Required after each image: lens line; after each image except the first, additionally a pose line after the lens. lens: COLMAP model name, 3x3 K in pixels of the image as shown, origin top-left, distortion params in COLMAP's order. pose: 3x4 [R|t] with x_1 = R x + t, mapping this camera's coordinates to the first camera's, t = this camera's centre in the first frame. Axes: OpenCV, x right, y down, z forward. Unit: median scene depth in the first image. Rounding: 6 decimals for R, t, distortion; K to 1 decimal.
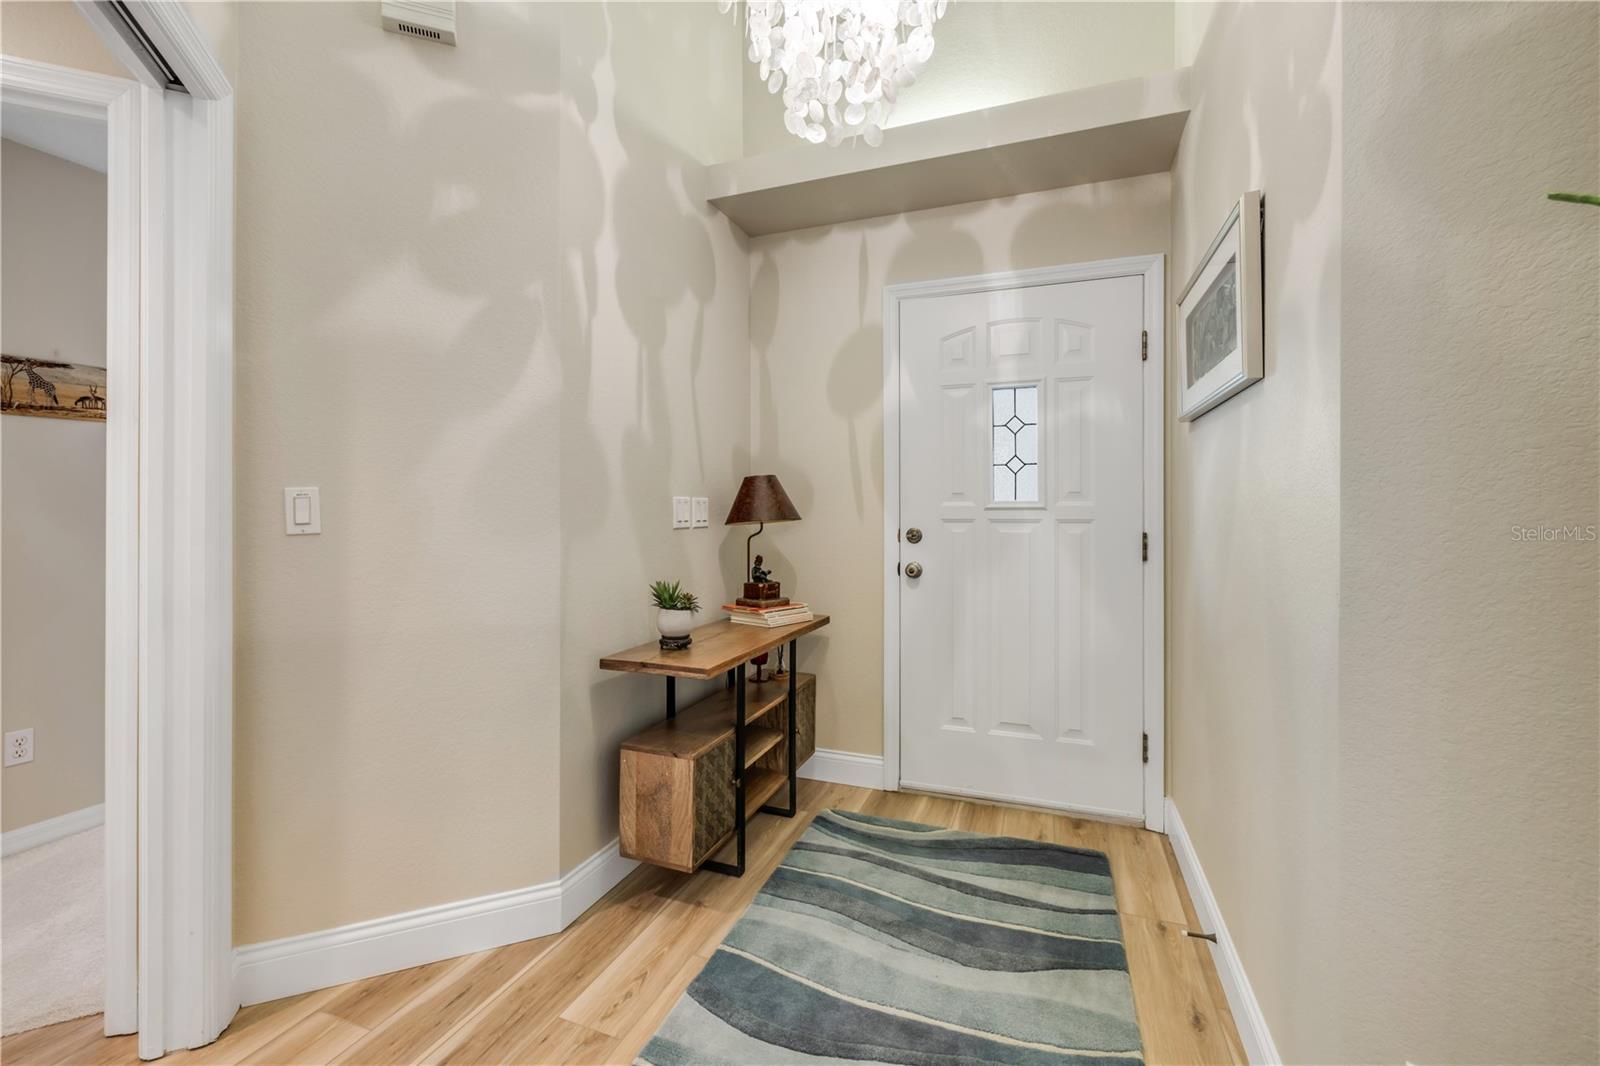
lens RADIAL K [[679.9, 0, 789.8], [0, 679.9, 513.3], [0, 0, 1]] dist [-0.000198, 0.000332]
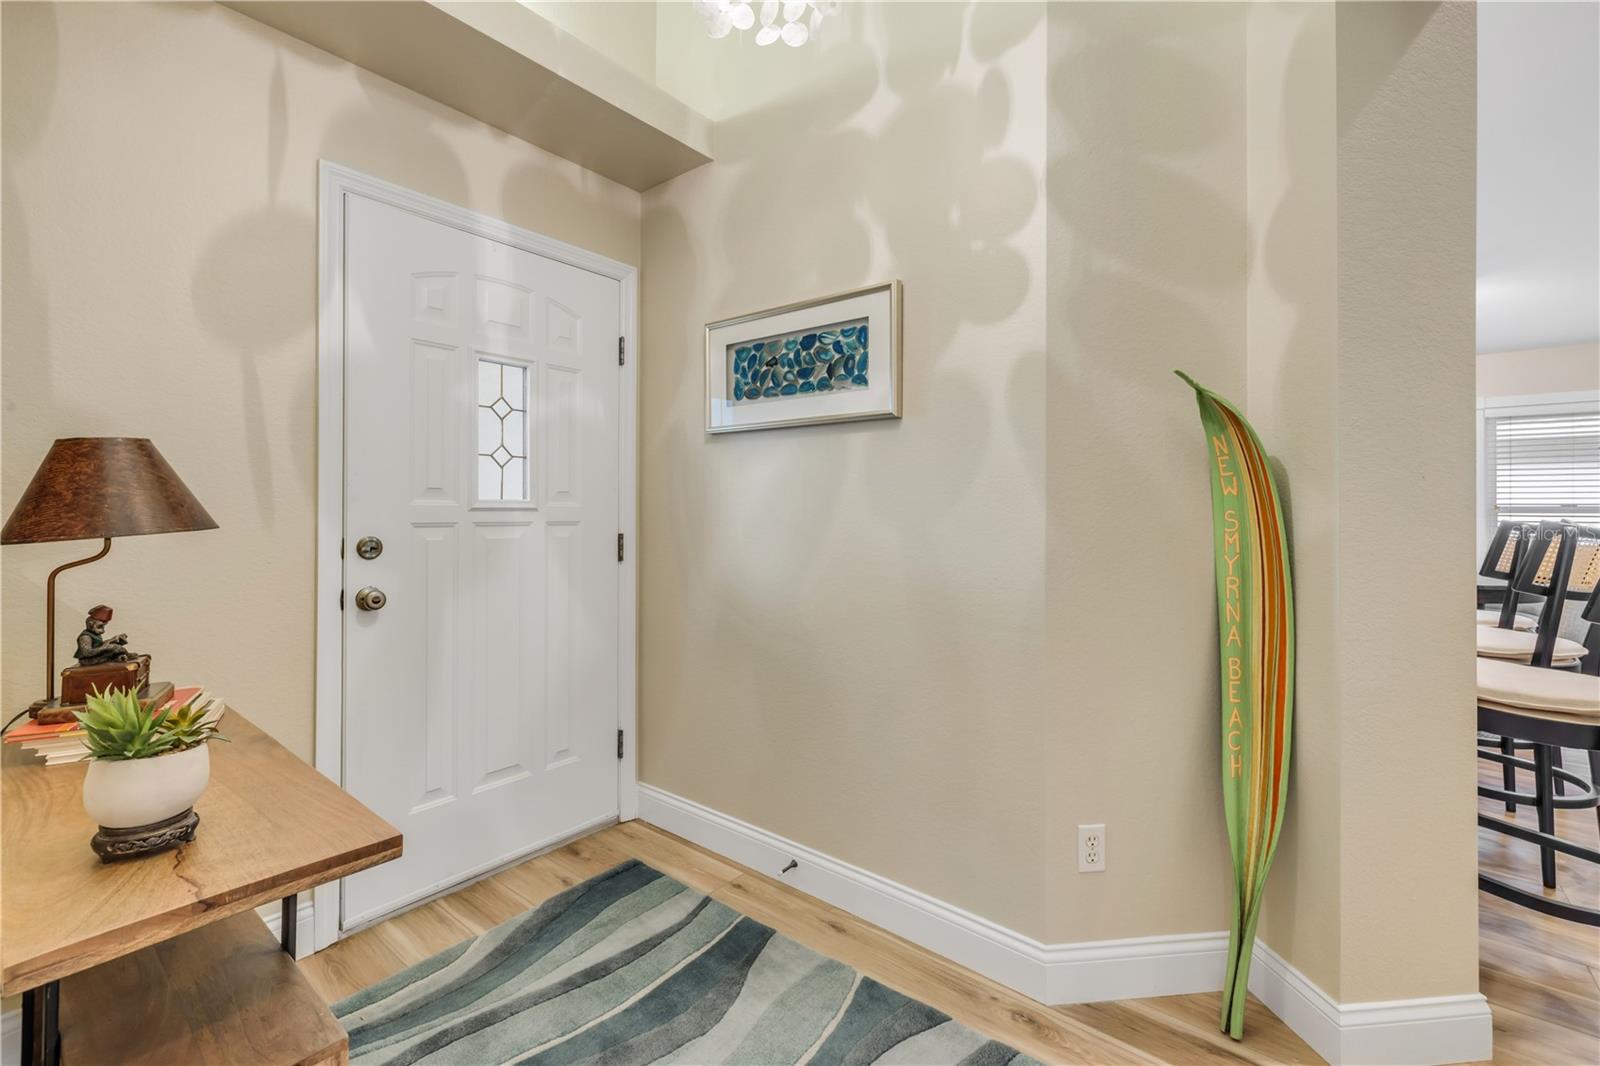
lens RADIAL K [[679.9, 0, 816.4], [0, 679.9, 509.6], [0, 0, 1]] dist [-0.000198, 0.000332]
pose [[0.301951, 0.004502, 0.953313, -0.353655], [-0.002062, 0.999990, -0.004070, -0.003995], [-0.953321, -0.000737, 0.301957, 0.395311]]
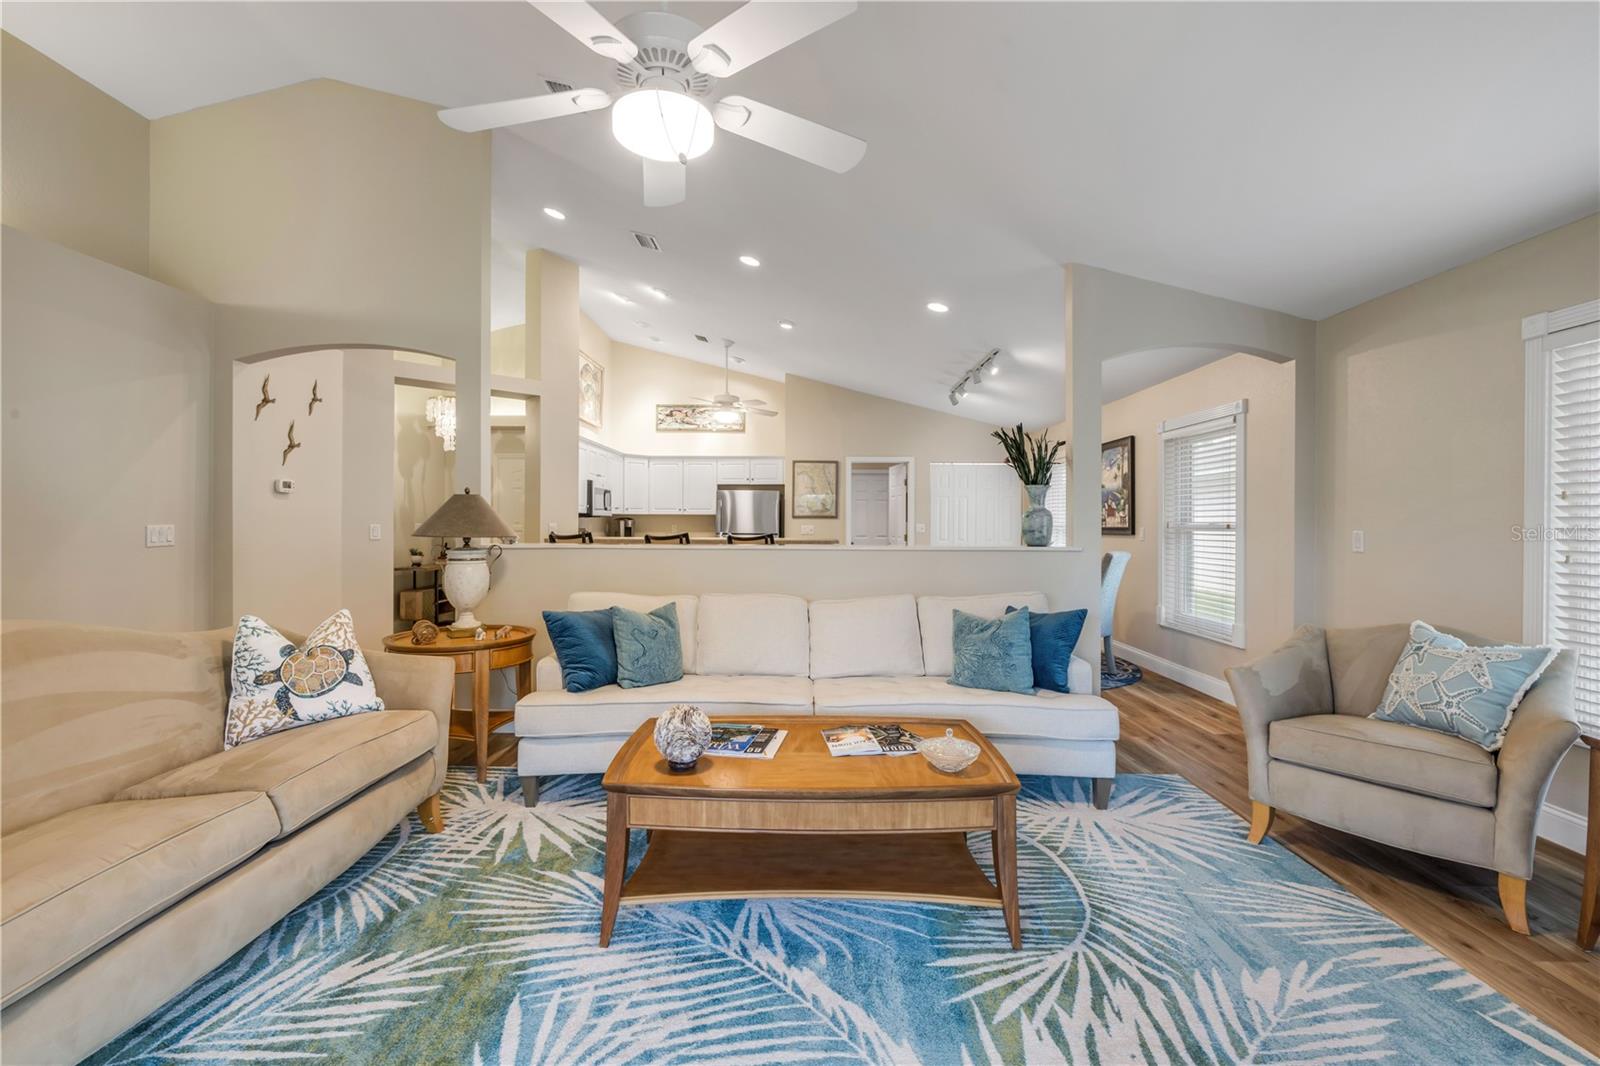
lens RADIAL K [[679.9, 0, 806.8], [0, 679.9, 527.4], [0, 0, 1]] dist [-0.000198, 0.000332]
pose [[0.930525, 0.000205, 0.366229, 0.354932], [-0.002538, 0.999979, 0.005889, -0.028251], [-0.366220, -0.006409, 0.930506, -2.530044]]
